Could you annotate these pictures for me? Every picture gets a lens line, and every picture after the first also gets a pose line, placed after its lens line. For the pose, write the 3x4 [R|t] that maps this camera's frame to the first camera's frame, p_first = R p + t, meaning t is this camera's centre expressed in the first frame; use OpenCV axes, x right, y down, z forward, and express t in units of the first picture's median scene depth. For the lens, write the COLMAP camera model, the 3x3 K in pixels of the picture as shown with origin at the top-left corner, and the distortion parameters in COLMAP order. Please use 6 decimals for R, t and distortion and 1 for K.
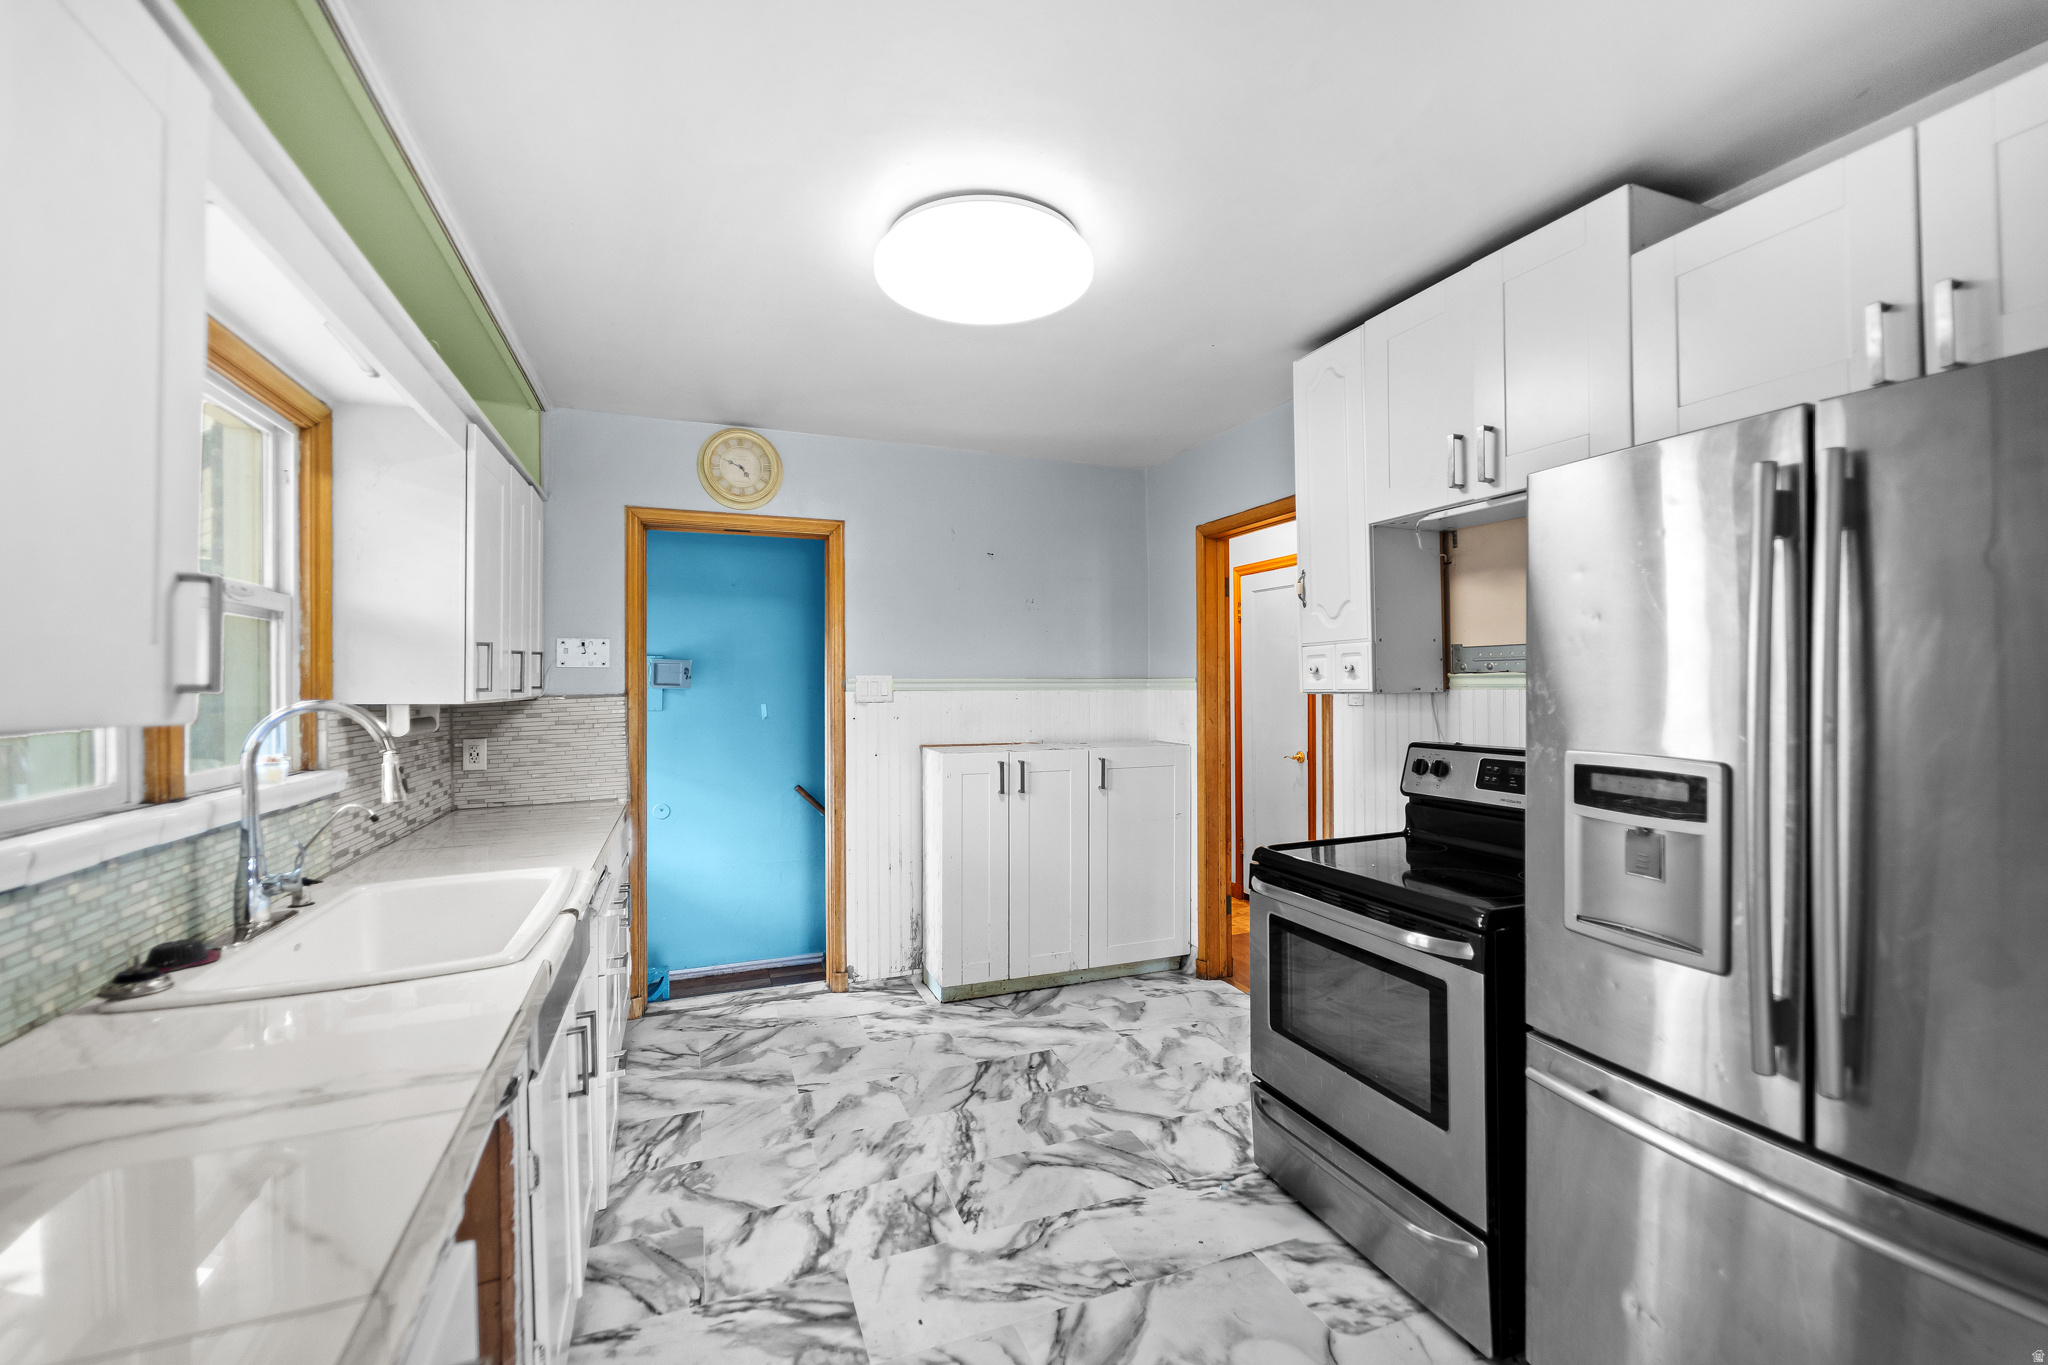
lens RADIAL K [[836.9, 0, 1034.8], [0, 836.9, 688.2], [0, 0, 1]] dist [0.000166, -0.001637]
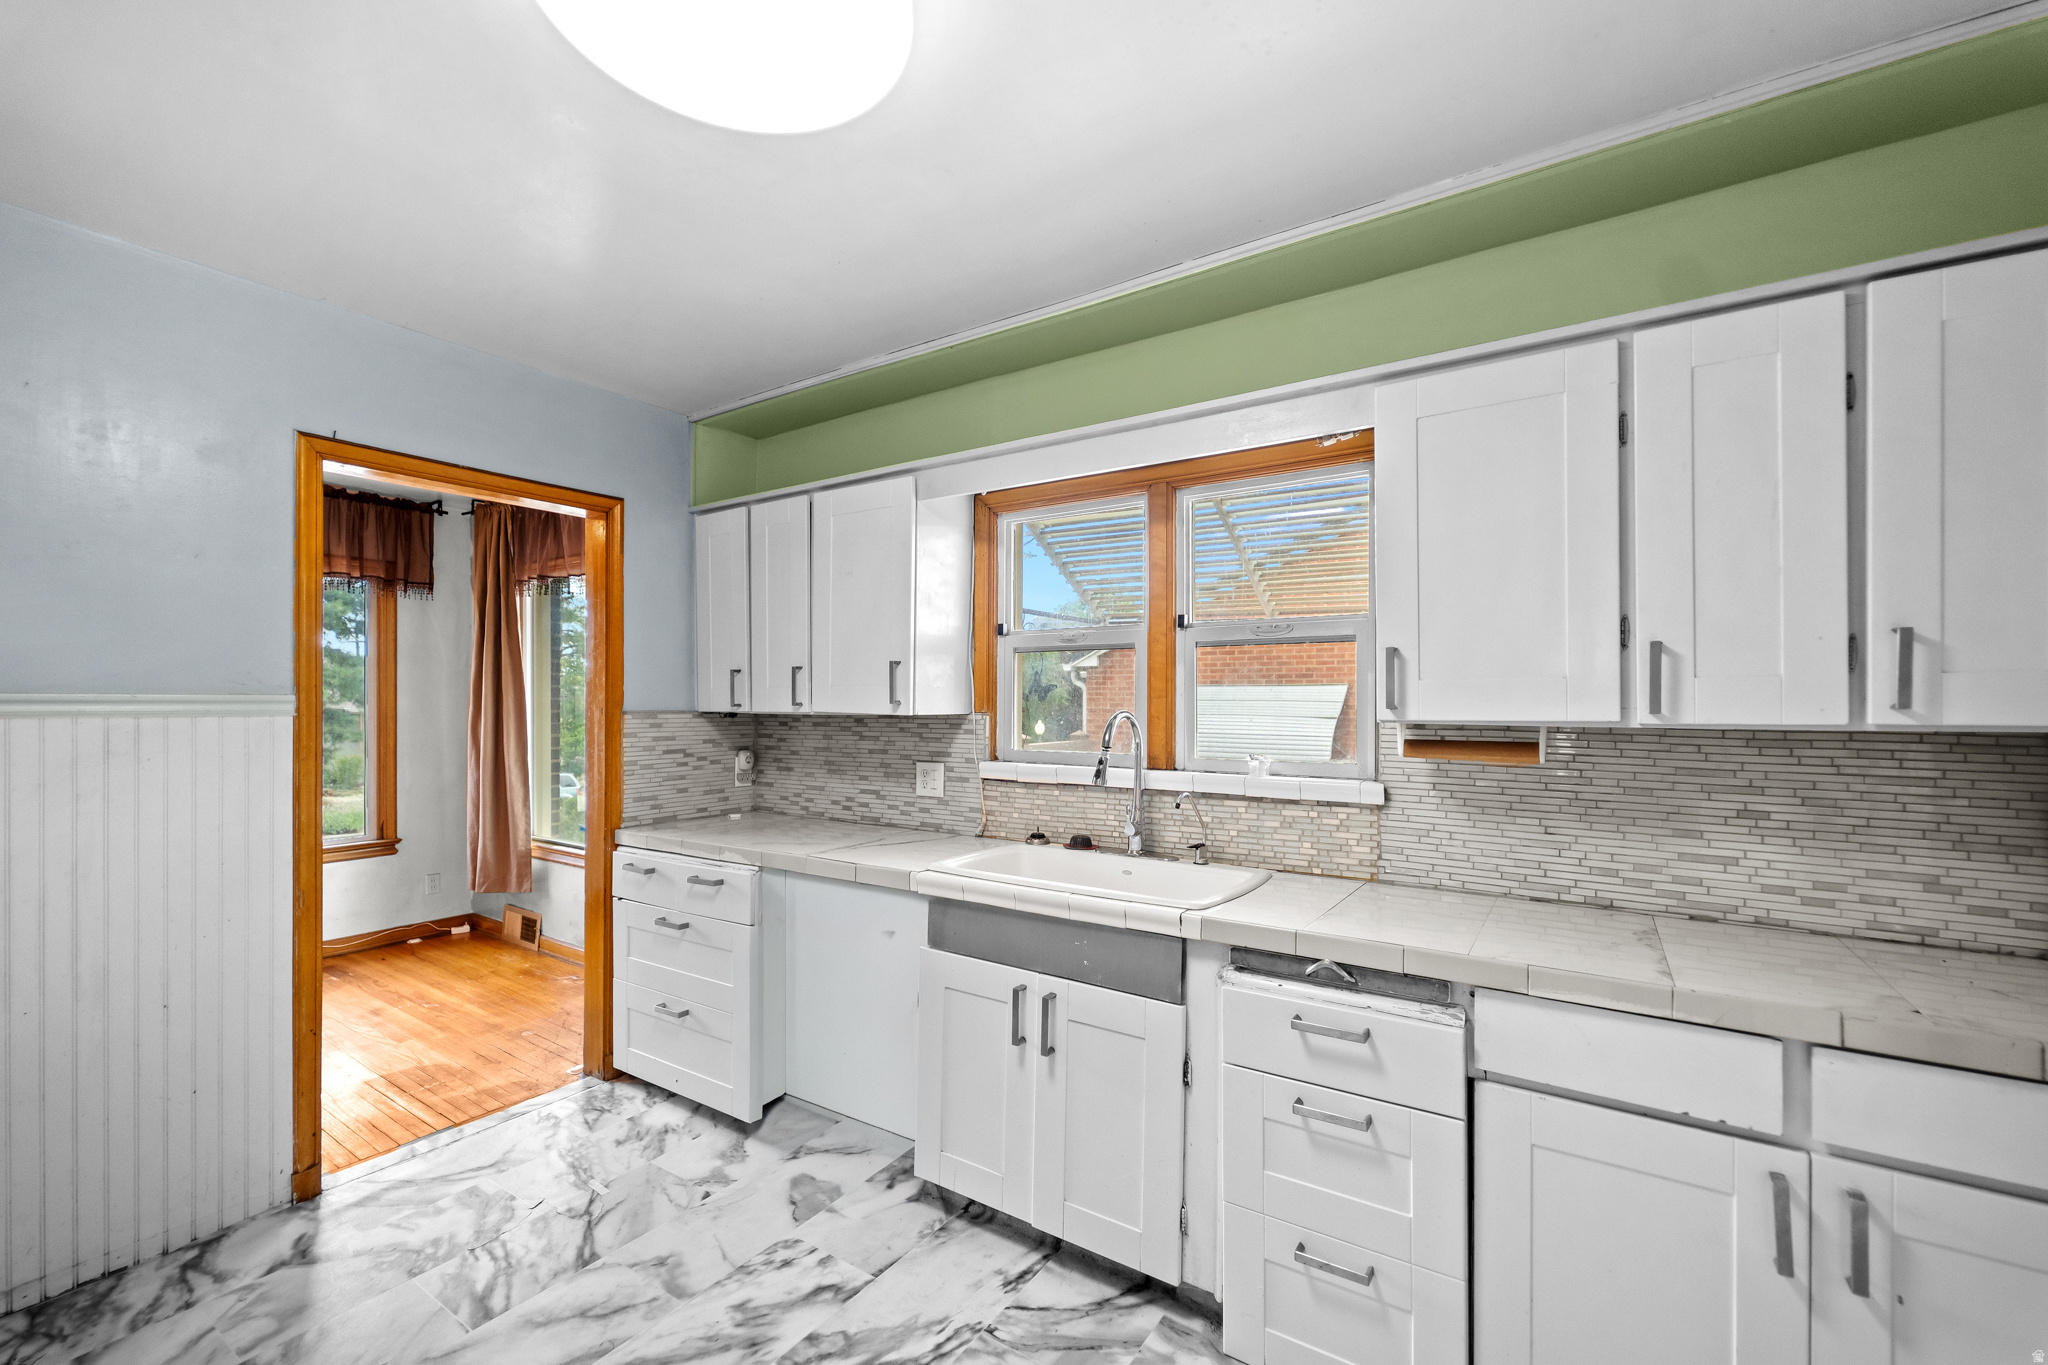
lens RADIAL K [[836.9, 0, 1022.3], [0, 836.9, 697.0], [0, 0, 1]] dist [0.000166, -0.001637]
pose [[-0.826318, 0.001492, -0.563202, 0.032074], [0.000708, 0.999998, 0.001610, -0.008307], [0.563203, 0.000931, -0.826318, 1.930342]]
